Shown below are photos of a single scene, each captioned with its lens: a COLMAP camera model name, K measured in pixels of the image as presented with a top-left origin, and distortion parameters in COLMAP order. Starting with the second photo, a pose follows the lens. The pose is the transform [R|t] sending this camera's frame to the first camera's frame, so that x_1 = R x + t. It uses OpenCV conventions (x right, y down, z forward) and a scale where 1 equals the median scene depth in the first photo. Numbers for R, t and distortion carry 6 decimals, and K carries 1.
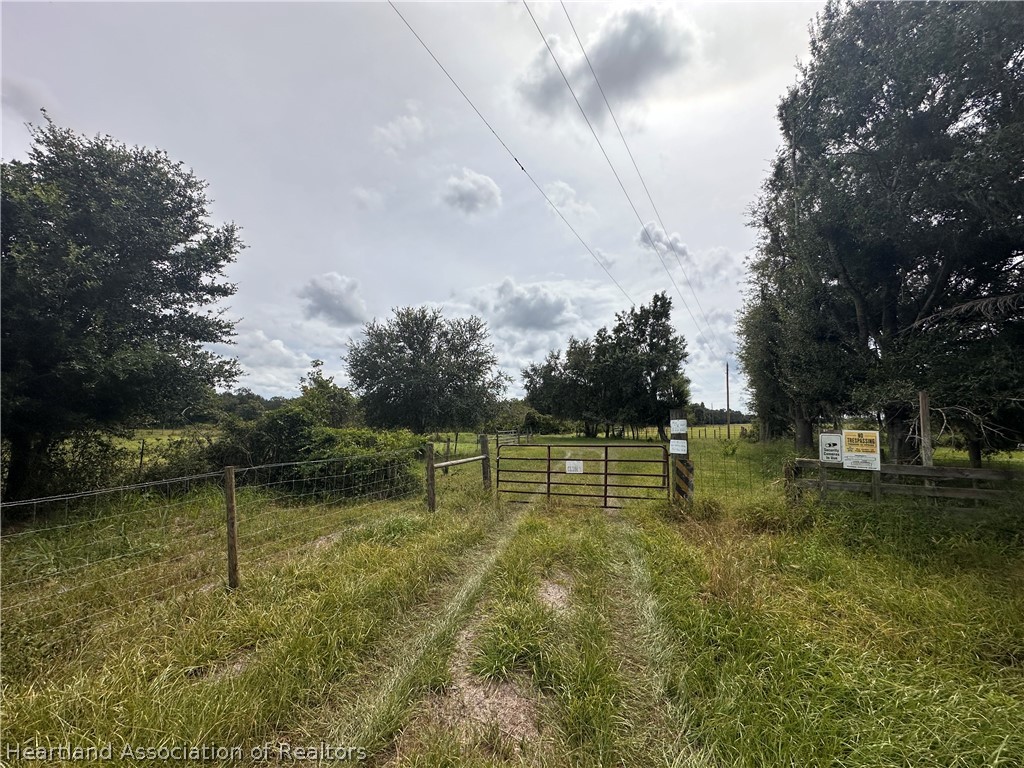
lens RADIAL K [[411.4, 0, 488.0], [0, 411.4, 384.7], [0, 0, 1]] dist [-0.051333, 0.000063]
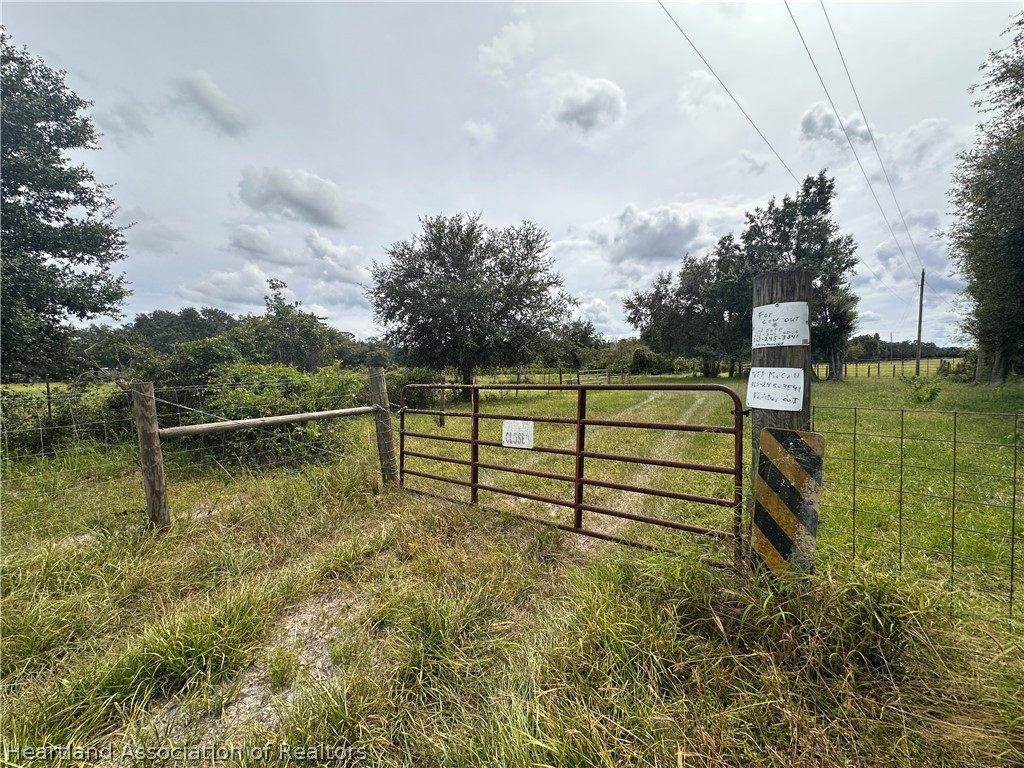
lens RADIAL K [[405.6, 0, 512.0], [0, 405.6, 384.0], [0, 0, 1]] dist [-0.010011, 0.000311]
pose [[0.968970, -0.008468, -0.247035, 0.076658], [0.041924, 0.990563, 0.130486, 0.021518], [0.243599, -0.136793, 0.960181, 0.141448]]
